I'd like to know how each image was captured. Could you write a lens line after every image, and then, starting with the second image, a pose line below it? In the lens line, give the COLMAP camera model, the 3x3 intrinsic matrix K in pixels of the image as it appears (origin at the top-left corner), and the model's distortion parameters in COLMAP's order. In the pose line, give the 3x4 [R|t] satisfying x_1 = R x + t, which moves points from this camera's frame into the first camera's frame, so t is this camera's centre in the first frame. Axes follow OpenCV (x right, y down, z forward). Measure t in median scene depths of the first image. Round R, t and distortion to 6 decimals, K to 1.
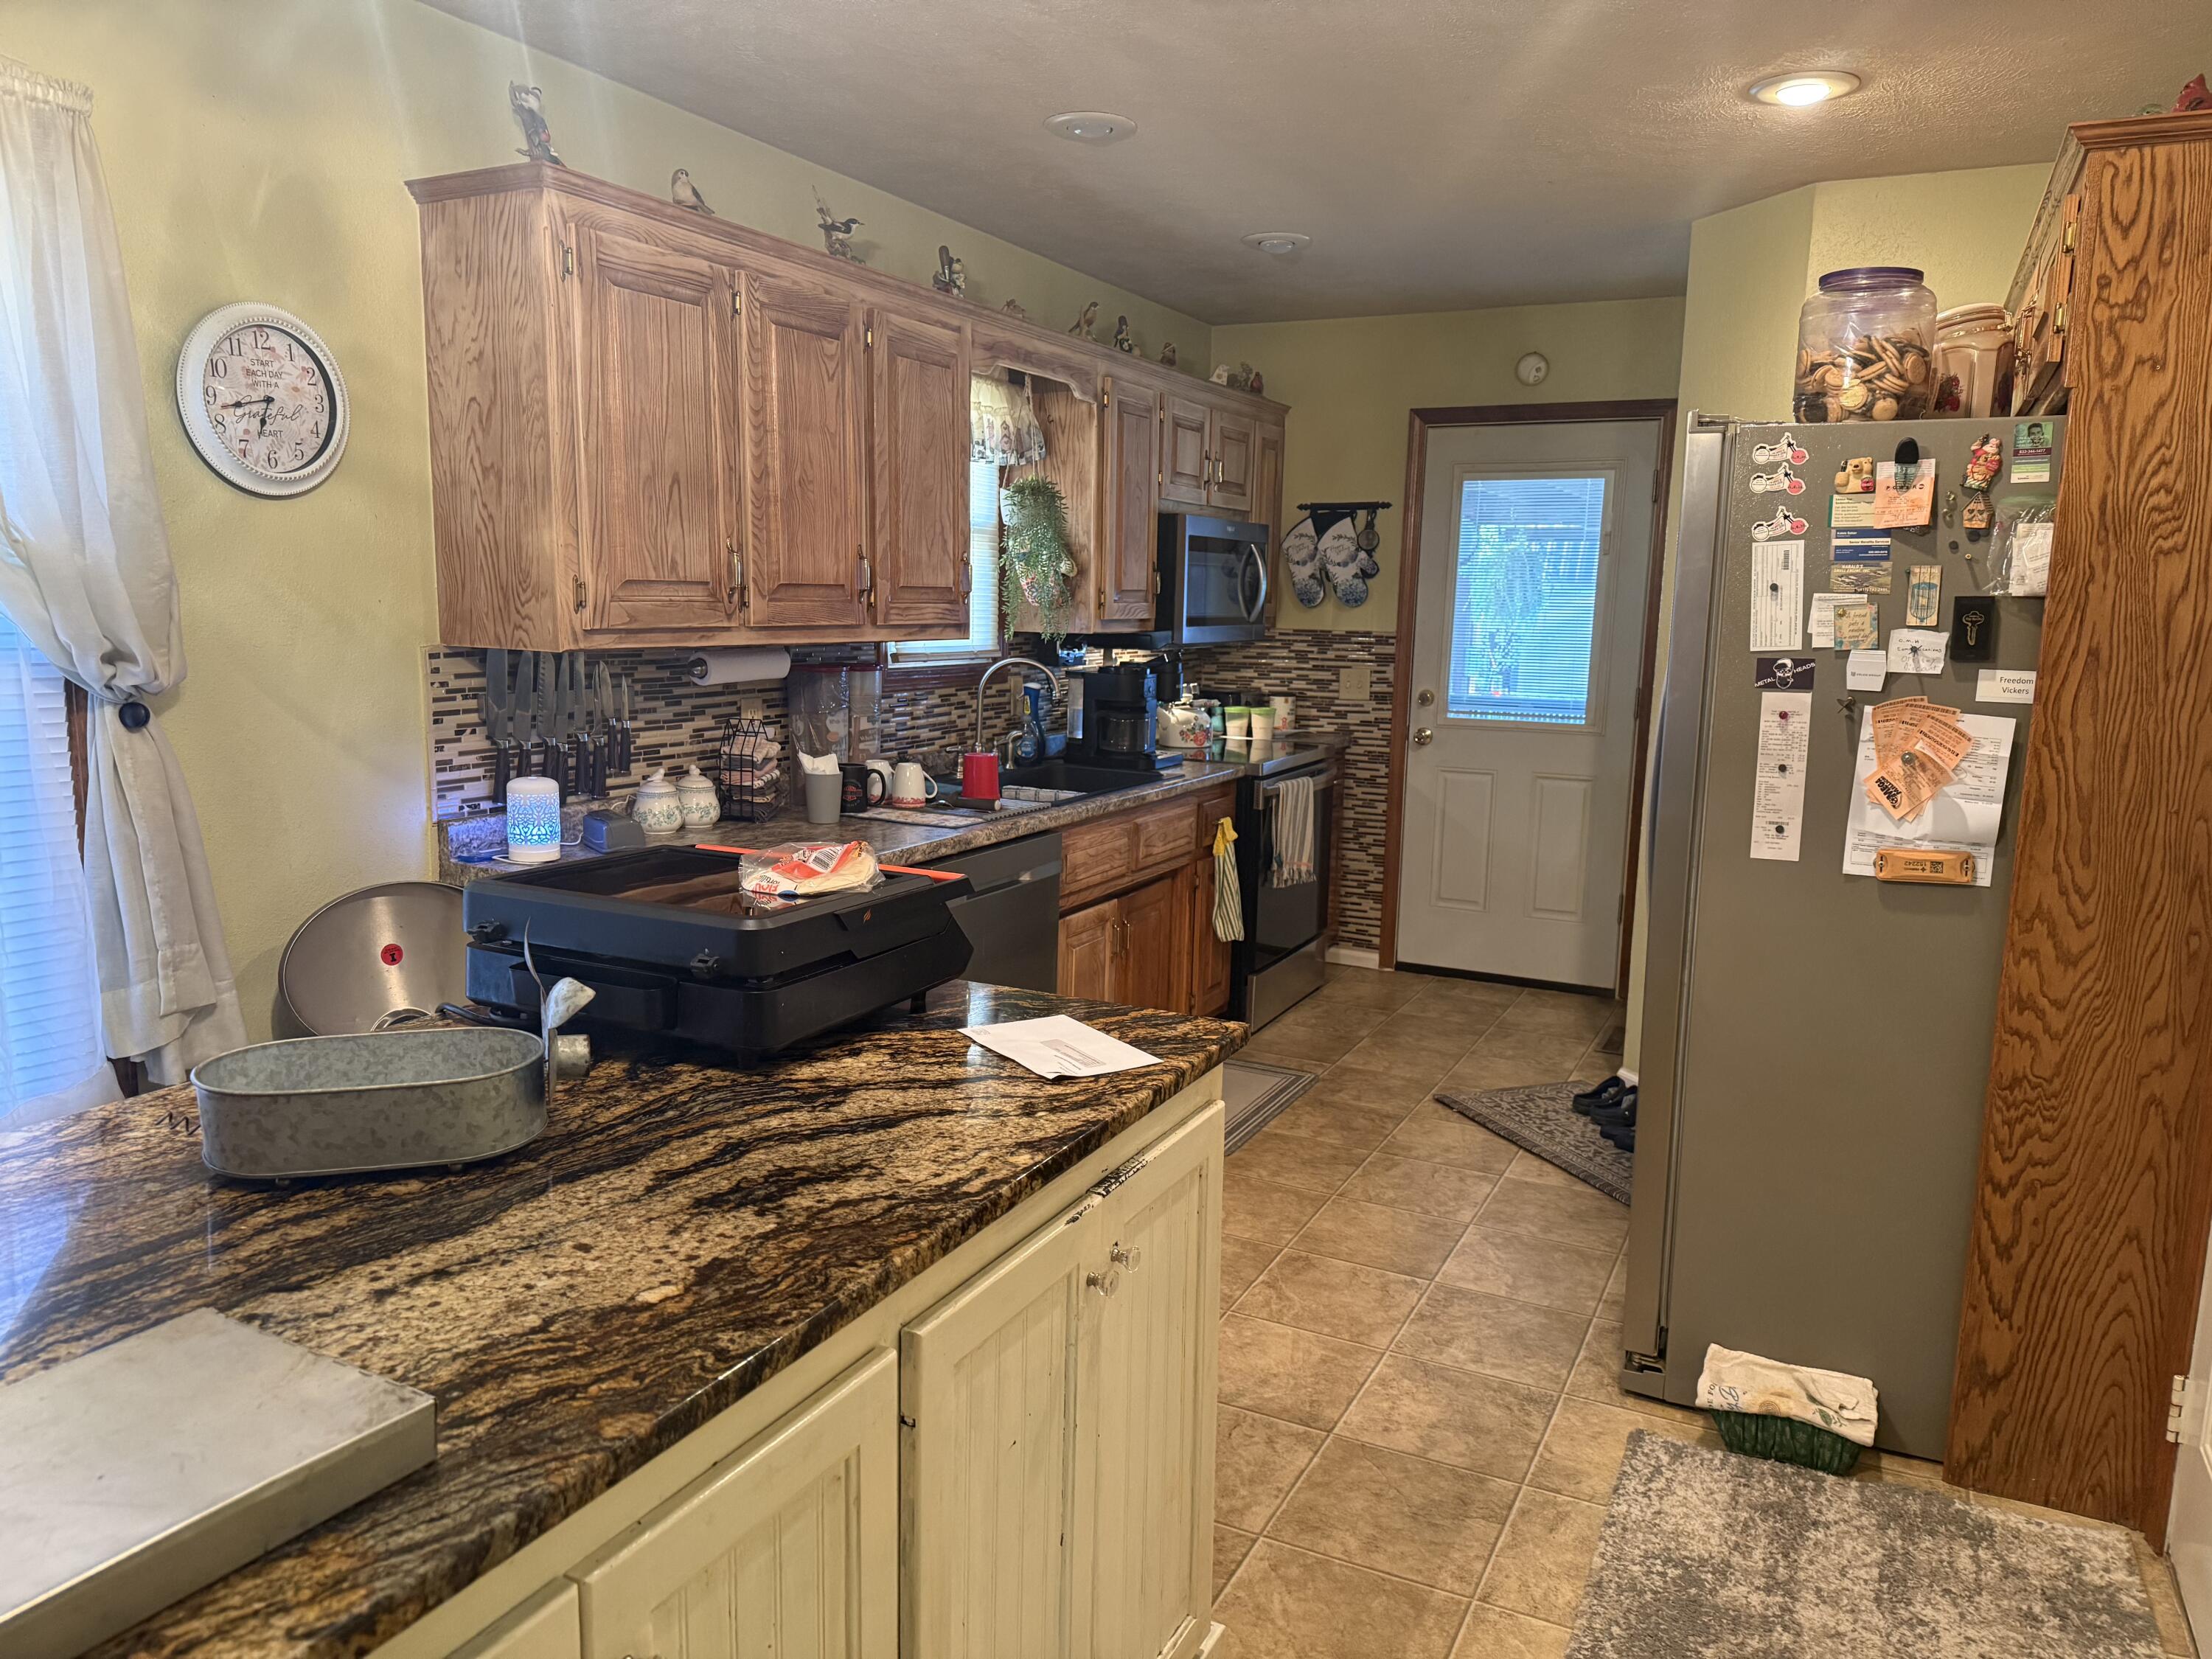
lens RADIAL K [[1533.0, 0, 1121.3], [0, 1533.0, 828.3], [0, 0, 1]] dist [0.046031, -0.049048]
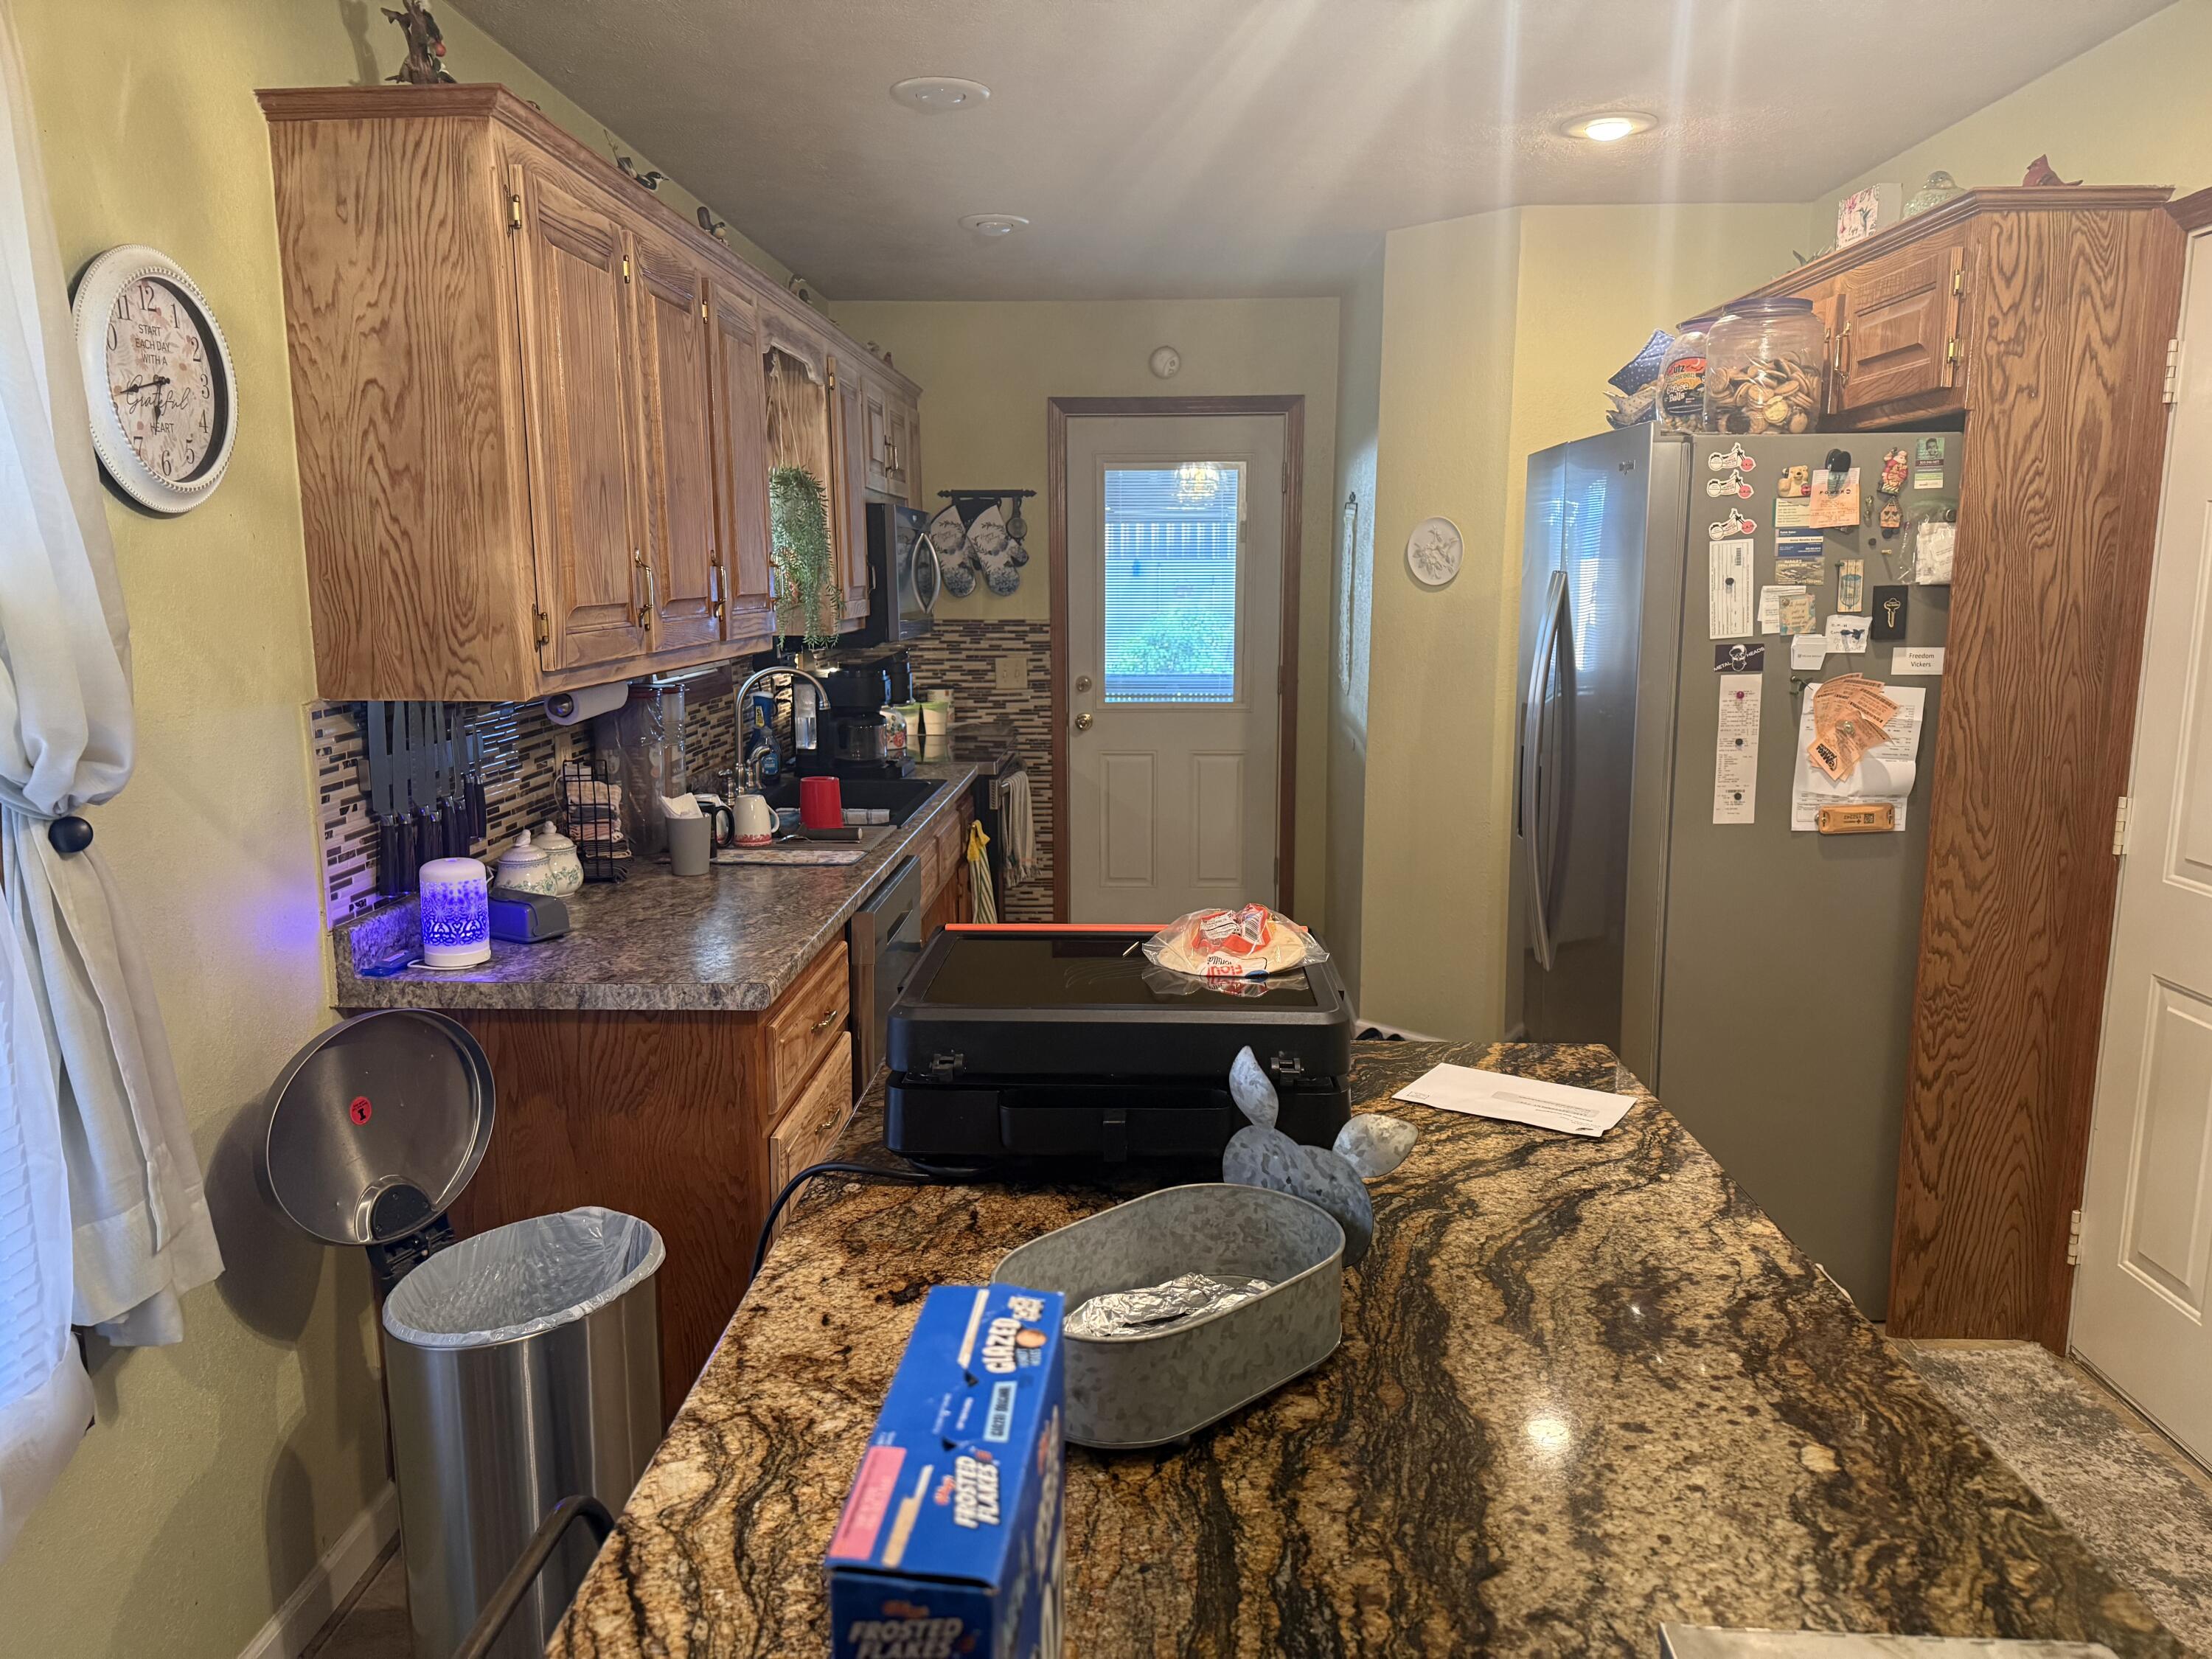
lens RADIAL K [[1533.0, 0, 1083.3], [0, 1533.0, 816.1], [0, 0, 1]] dist [0.046031, -0.049048]
pose [[0.912122, -0.089189, 0.400098, -0.470121], [0.084727, 0.995986, 0.028868, -0.059278], [-0.401067, 0.007568, 0.916017, 0.166621]]
